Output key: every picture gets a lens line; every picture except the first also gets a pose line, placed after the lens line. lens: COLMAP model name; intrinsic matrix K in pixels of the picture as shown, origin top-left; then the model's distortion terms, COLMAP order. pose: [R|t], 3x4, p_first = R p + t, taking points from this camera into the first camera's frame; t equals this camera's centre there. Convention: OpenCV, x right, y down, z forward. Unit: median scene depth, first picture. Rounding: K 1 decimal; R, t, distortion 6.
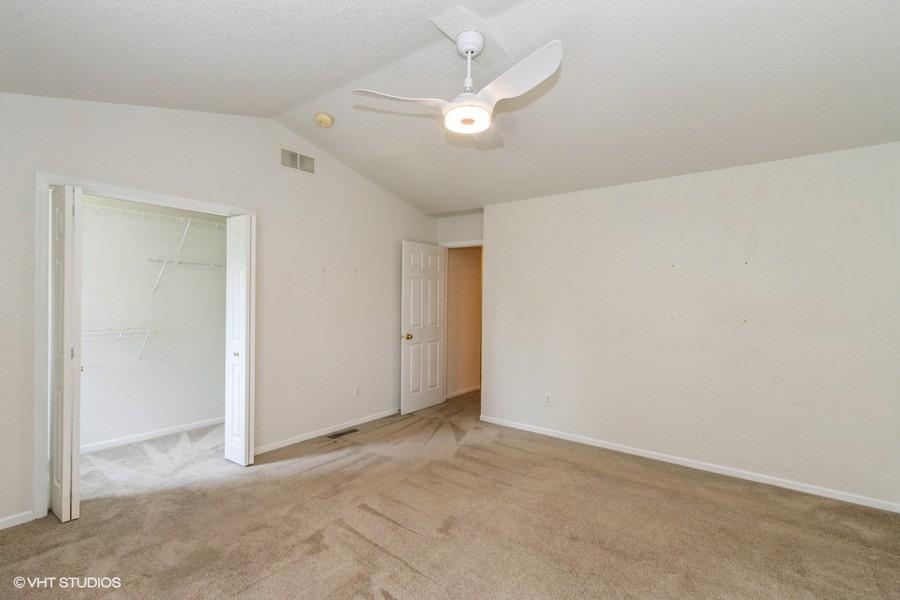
lens RADIAL K [[423.4, 0, 444.8], [0, 423.4, 299.3], [0, 0, 1]] dist [0.014910, -0.003865]
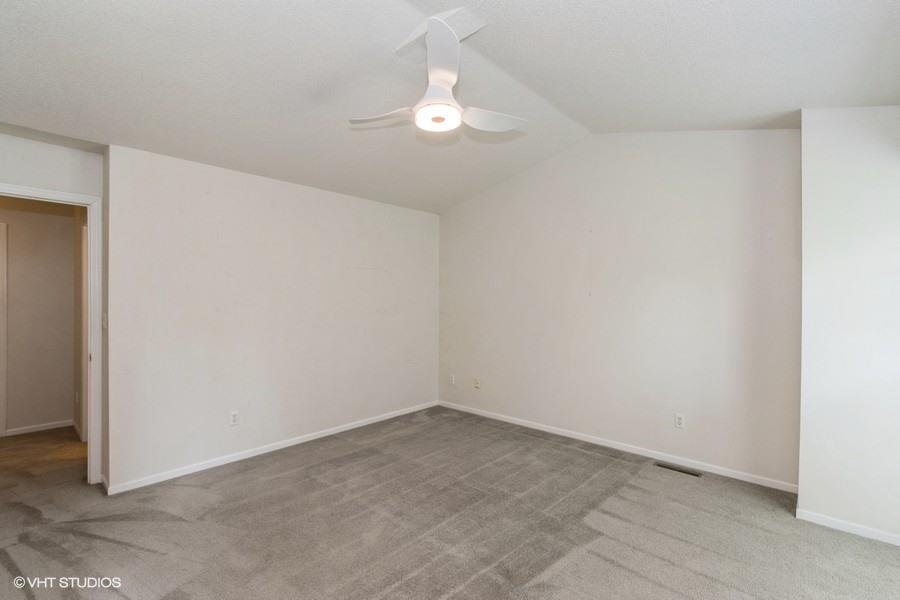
lens RADIAL K [[423.4, 0, 453.7], [0, 423.4, 296.5], [0, 0, 1]] dist [0.014910, -0.003865]
pose [[0.075355, -0.012411, 0.997080, -0.553866], [0.000248, 0.999923, 0.012428, -0.009965], [-0.997157, -0.000689, 0.075352, 0.520285]]
